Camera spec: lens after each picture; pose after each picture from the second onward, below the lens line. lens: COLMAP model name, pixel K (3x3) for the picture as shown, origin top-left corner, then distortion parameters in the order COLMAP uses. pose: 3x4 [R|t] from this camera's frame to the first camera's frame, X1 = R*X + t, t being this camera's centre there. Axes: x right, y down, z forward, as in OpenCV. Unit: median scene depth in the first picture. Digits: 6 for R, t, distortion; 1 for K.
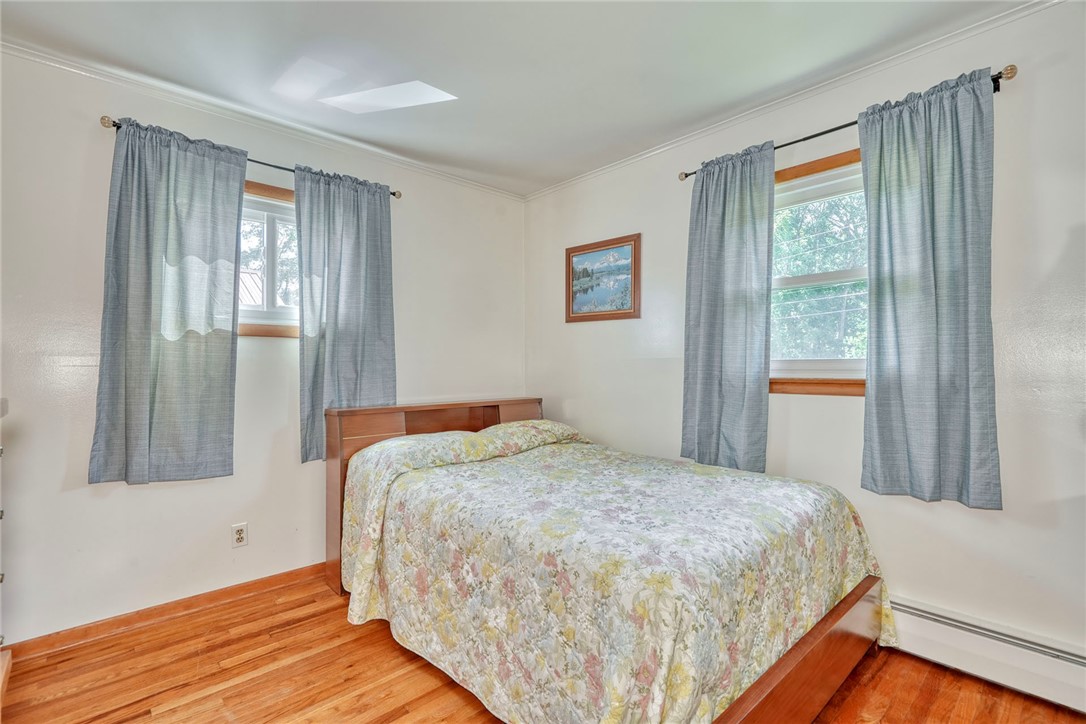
lens RADIAL K [[496.5, 0, 542.4], [0, 496.5, 361.1], [0, 0, 1]] dist [-0.001819, 0.001385]
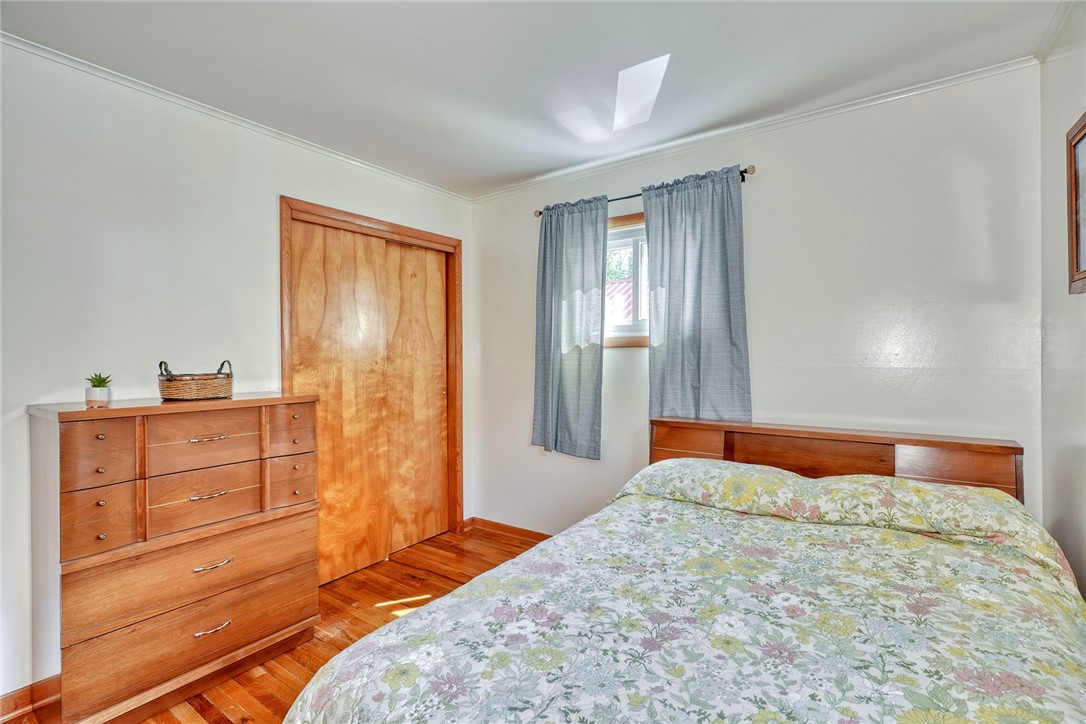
lens RADIAL K [[496.5, 0, 542.0], [0, 496.5, 357.8], [0, 0, 1]] dist [-0.001819, 0.001385]
pose [[0.210345, 0.006641, -0.977605, 0.550631], [0.013081, 0.999868, 0.009607, -0.040110], [0.977540, -0.014809, 0.210231, 0.585183]]
